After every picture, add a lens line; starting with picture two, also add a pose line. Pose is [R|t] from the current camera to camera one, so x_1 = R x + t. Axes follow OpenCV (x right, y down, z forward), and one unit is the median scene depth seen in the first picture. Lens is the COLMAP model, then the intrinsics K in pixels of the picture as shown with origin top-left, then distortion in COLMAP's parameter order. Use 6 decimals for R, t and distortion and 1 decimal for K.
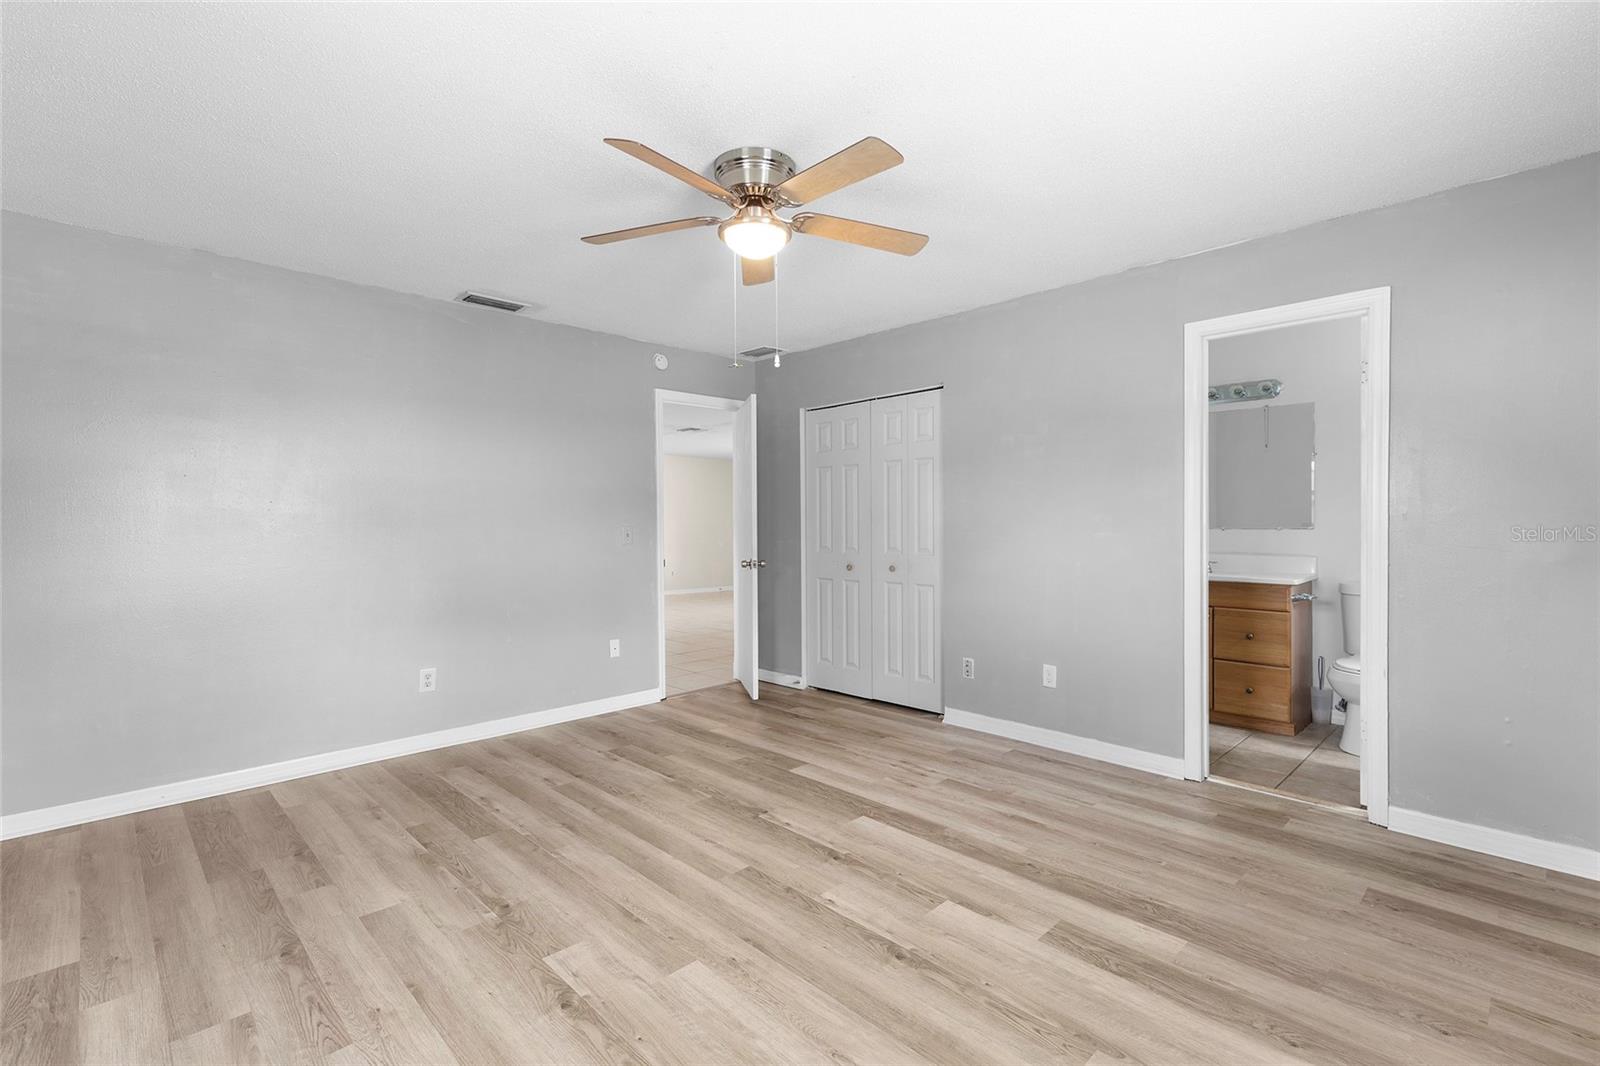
lens RADIAL K [[724.7, 0, 801.7], [0, 724.7, 531.7], [0, 0, 1]] dist [0.000139, -0.000518]
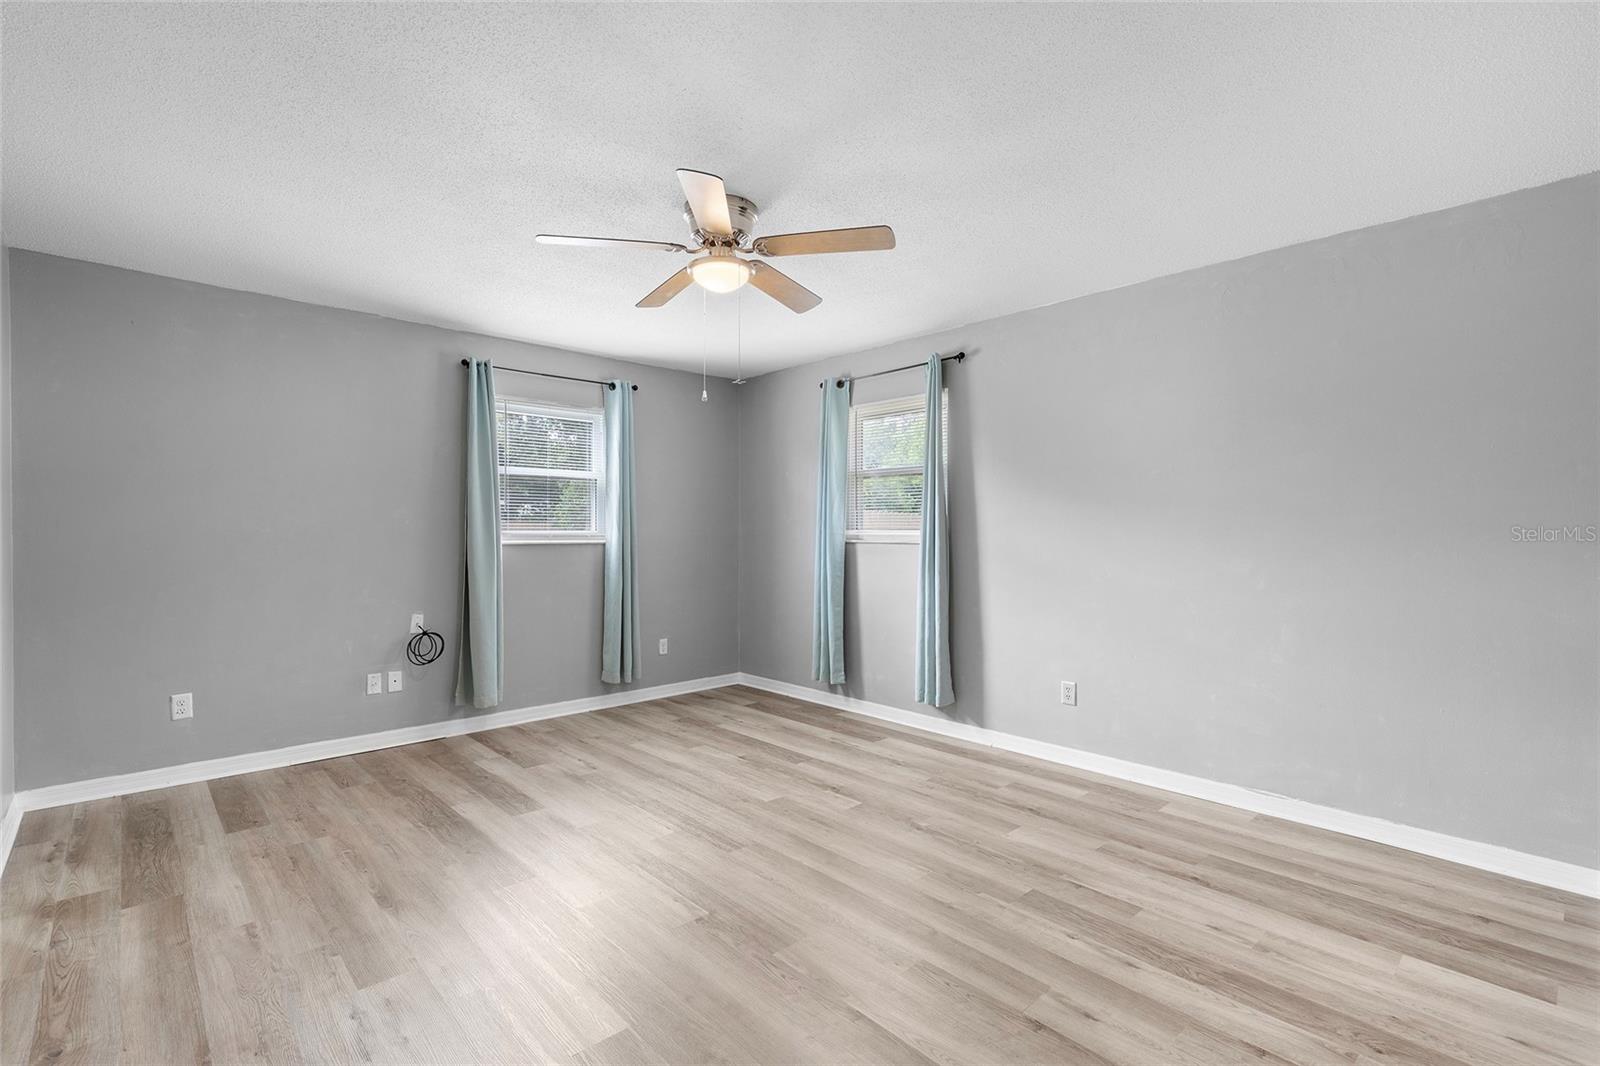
lens RADIAL K [[724.7, 0, 801.7], [0, 724.7, 531.7], [0, 0, 1]] dist [0.000139, -0.000518]
pose [[-0.999647, 0.002673, 0.026437, -0.207243], [0.002988, 0.999925, 0.011892, -0.028404], [-0.026403, 0.011967, -0.999580, 2.037684]]
